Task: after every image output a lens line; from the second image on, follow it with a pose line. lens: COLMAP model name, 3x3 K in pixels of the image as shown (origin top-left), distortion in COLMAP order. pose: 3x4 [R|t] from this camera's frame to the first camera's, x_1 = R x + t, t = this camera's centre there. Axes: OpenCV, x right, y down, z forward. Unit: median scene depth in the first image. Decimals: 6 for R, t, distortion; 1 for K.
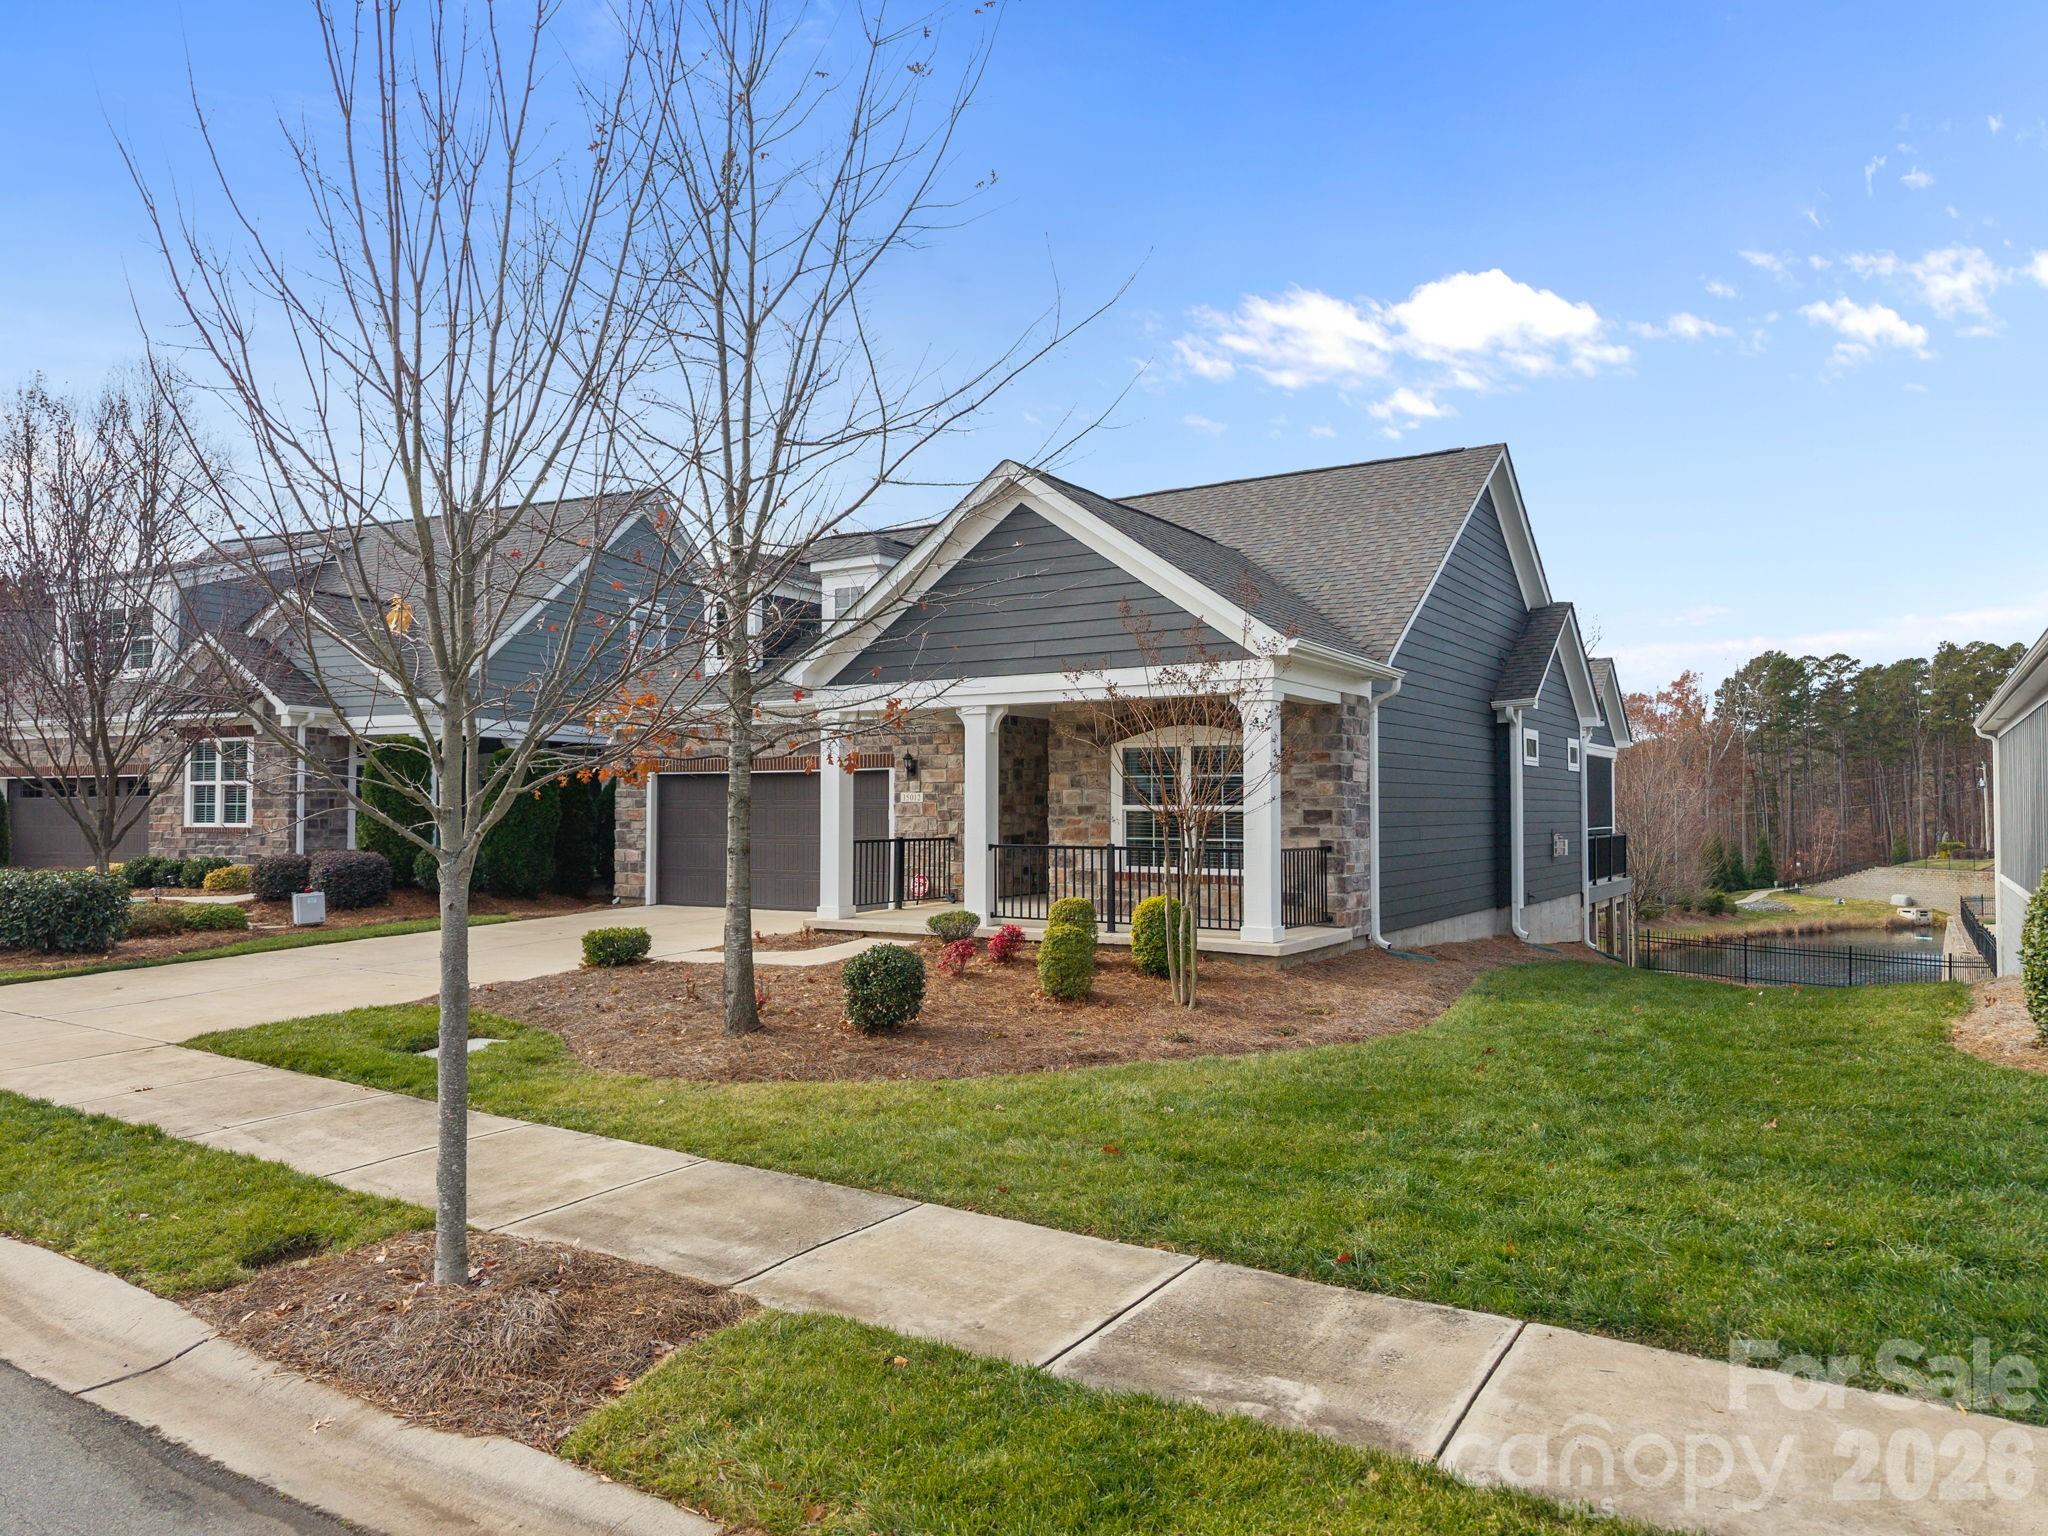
lens RADIAL K [[1372.4, 0, 1033.2], [0, 1372.4, 748.0], [0, 0, 1]] dist [0.004351, -0.027397]
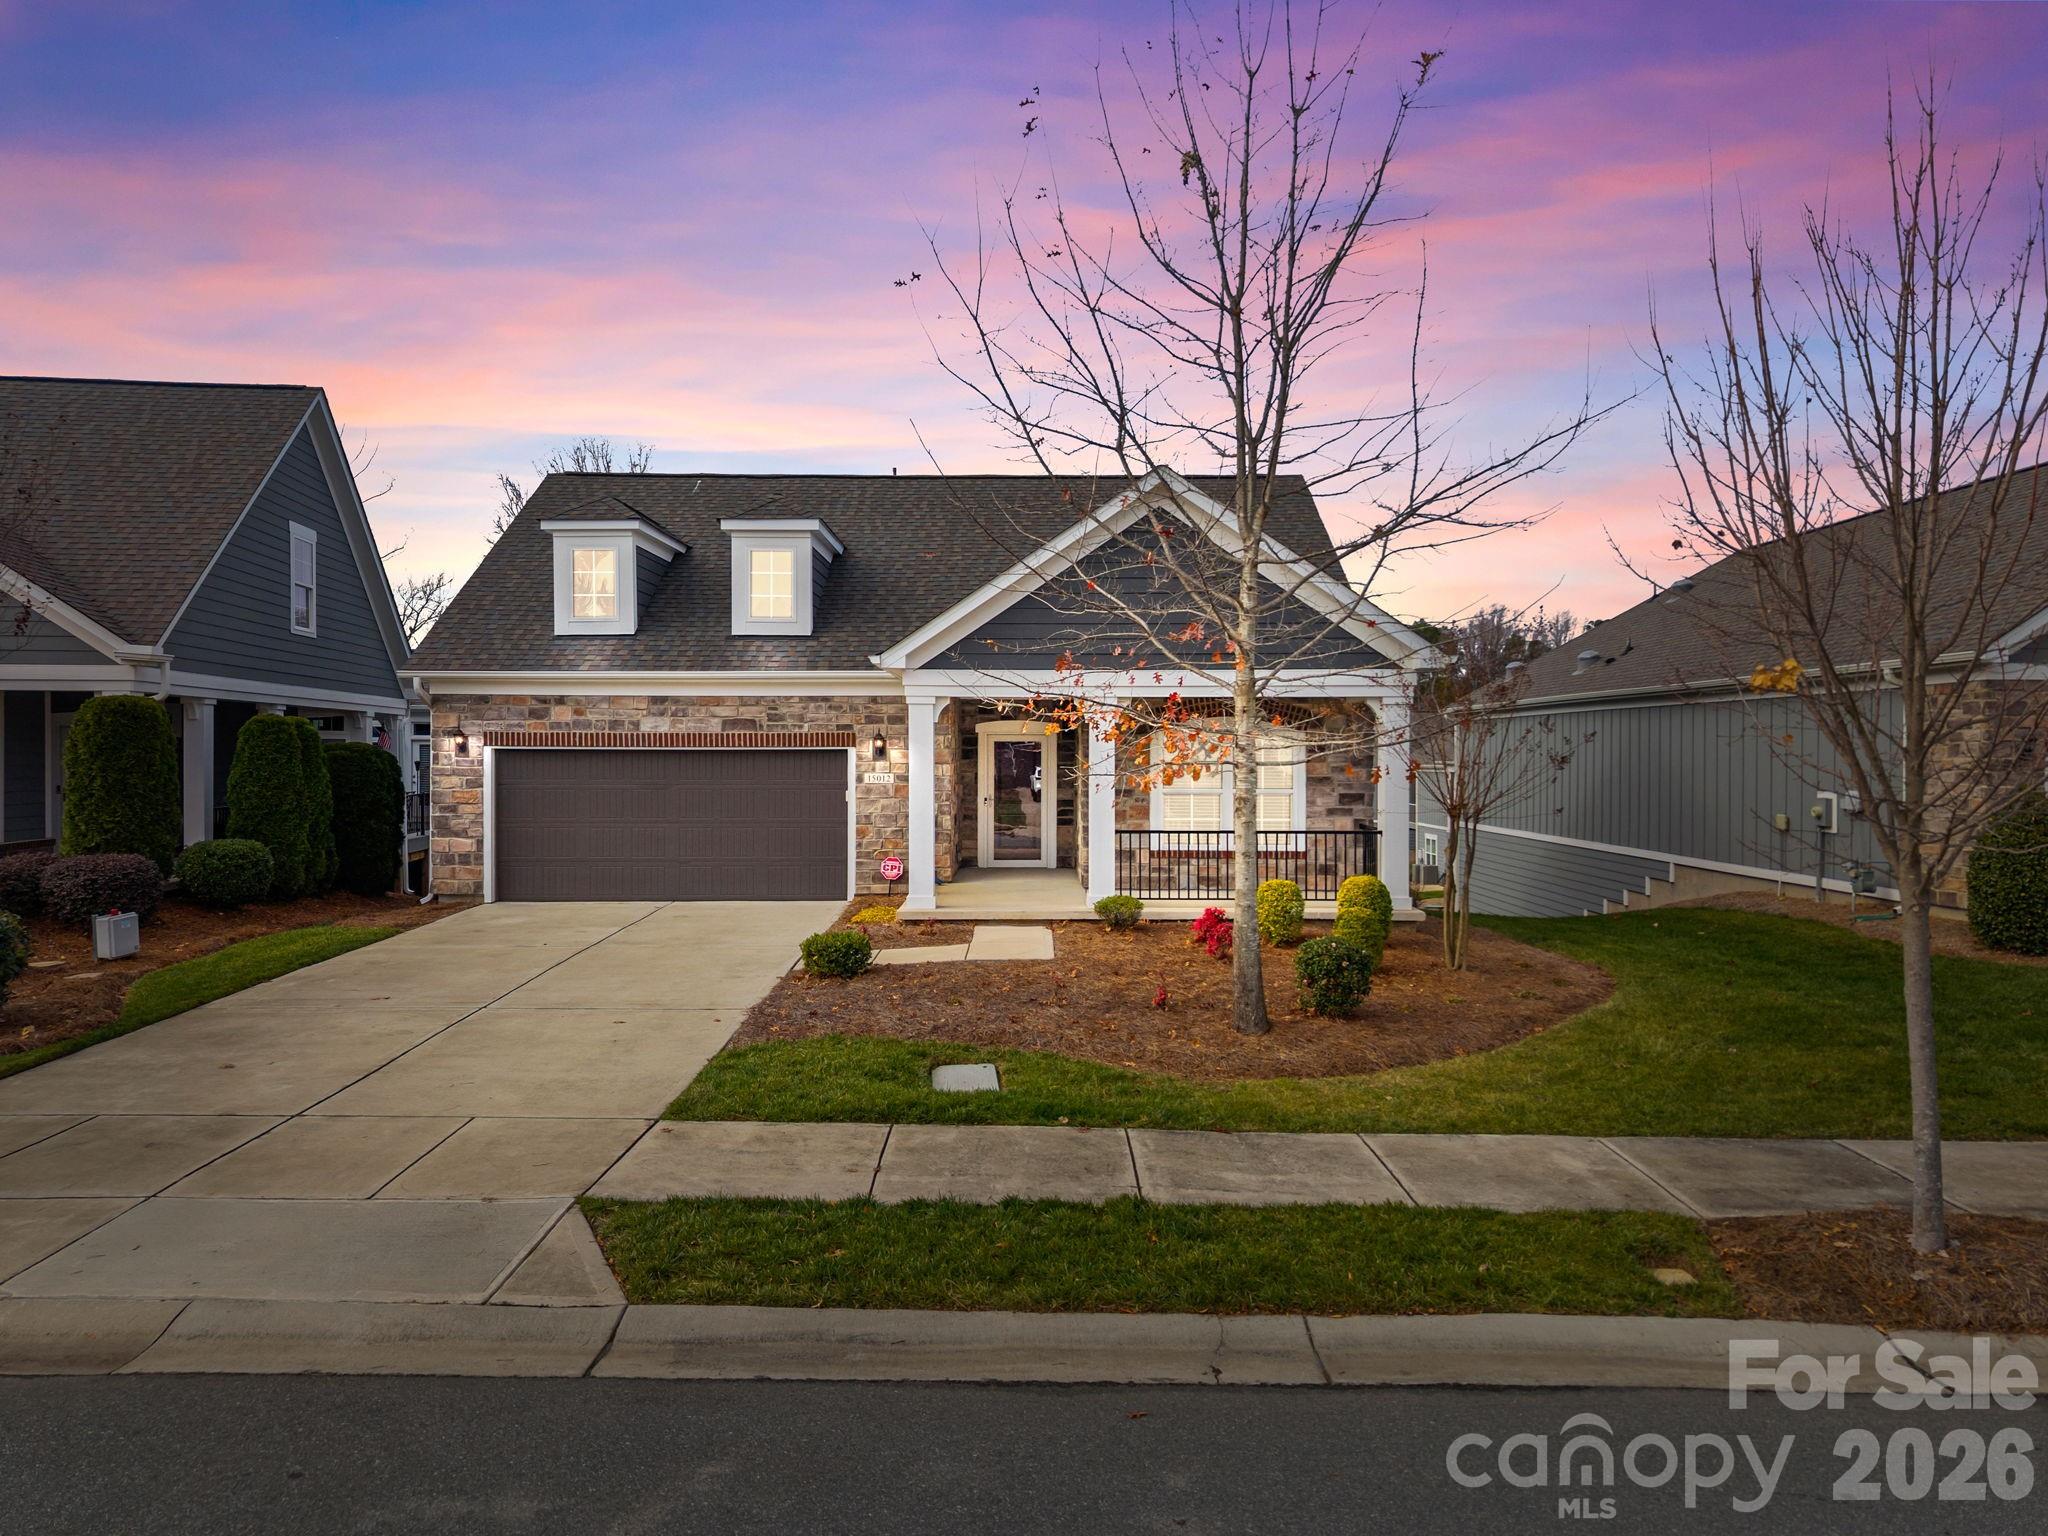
lens RADIAL K [[1368.5, 0, 1025.2], [0, 1368.5, 773.1], [0, 0, 1]] dist [0.010478, -0.002507]
pose [[0.843450, -0.007817, 0.537151, -0.626838], [-0.024687, 0.998274, 0.053293, -0.026236], [-0.536641, -0.058211, 0.841801, 0.155943]]
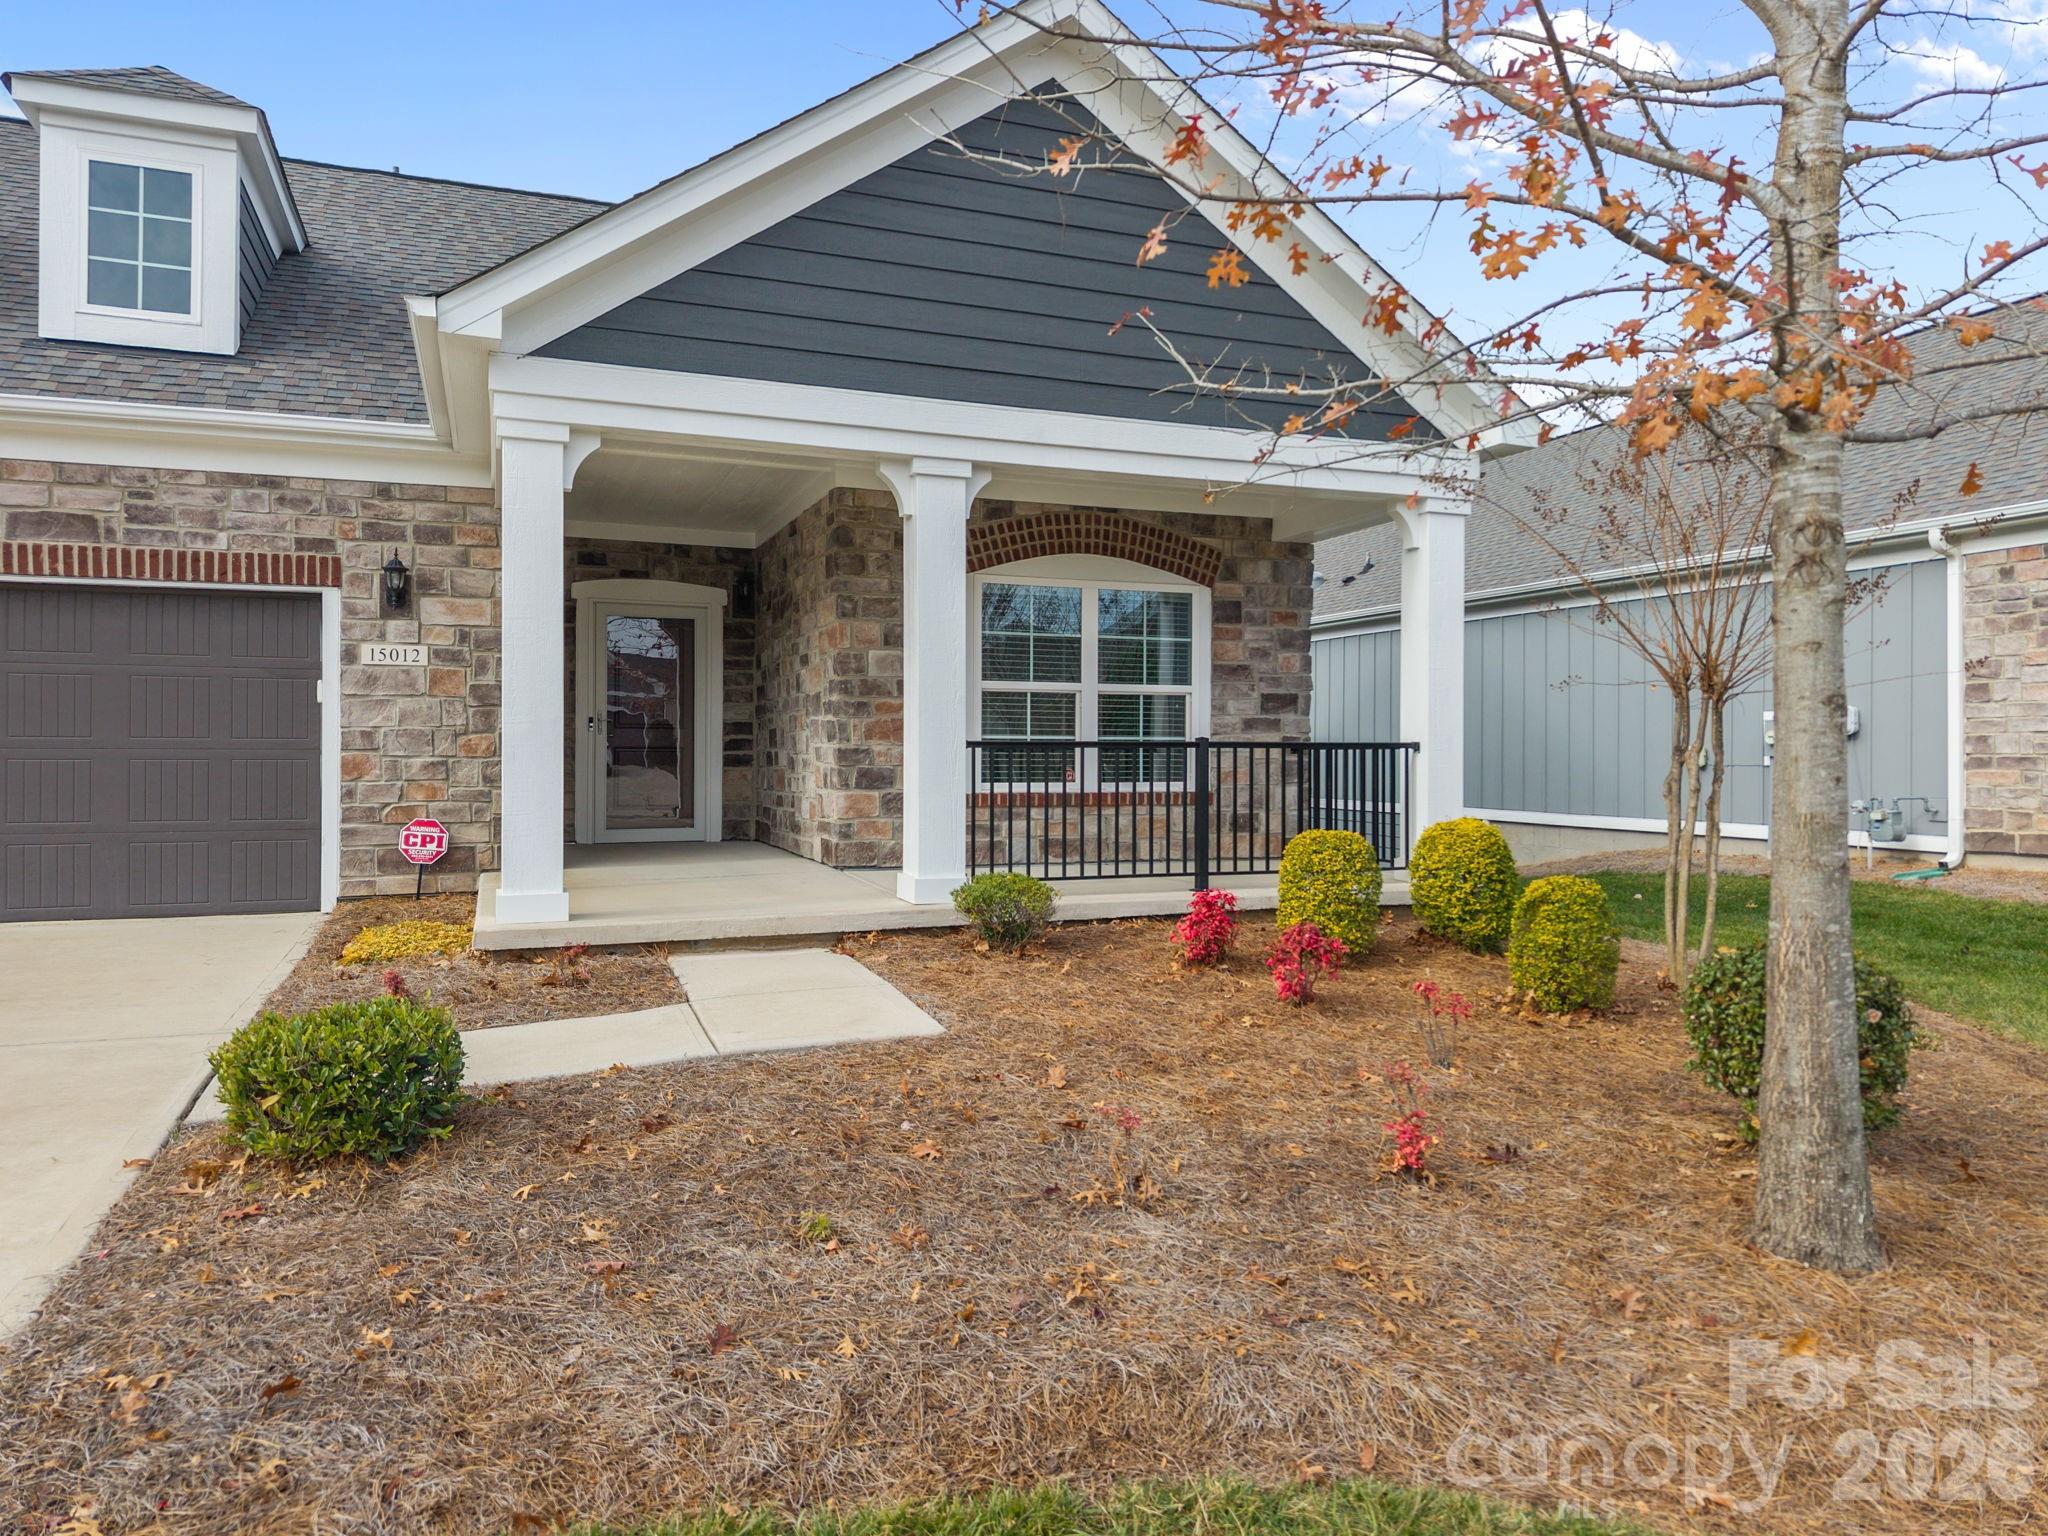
lens RADIAL K [[1372.4, 0, 1033.2], [0, 1372.4, 748.0], [0, 0, 1]] dist [0.004351, -0.027397]
pose [[0.581453, 0.003049, 0.813575, -0.410993], [-0.037974, 0.999005, 0.023396, 0.058284], [-0.812694, -0.044498, 0.580990, 0.662162]]
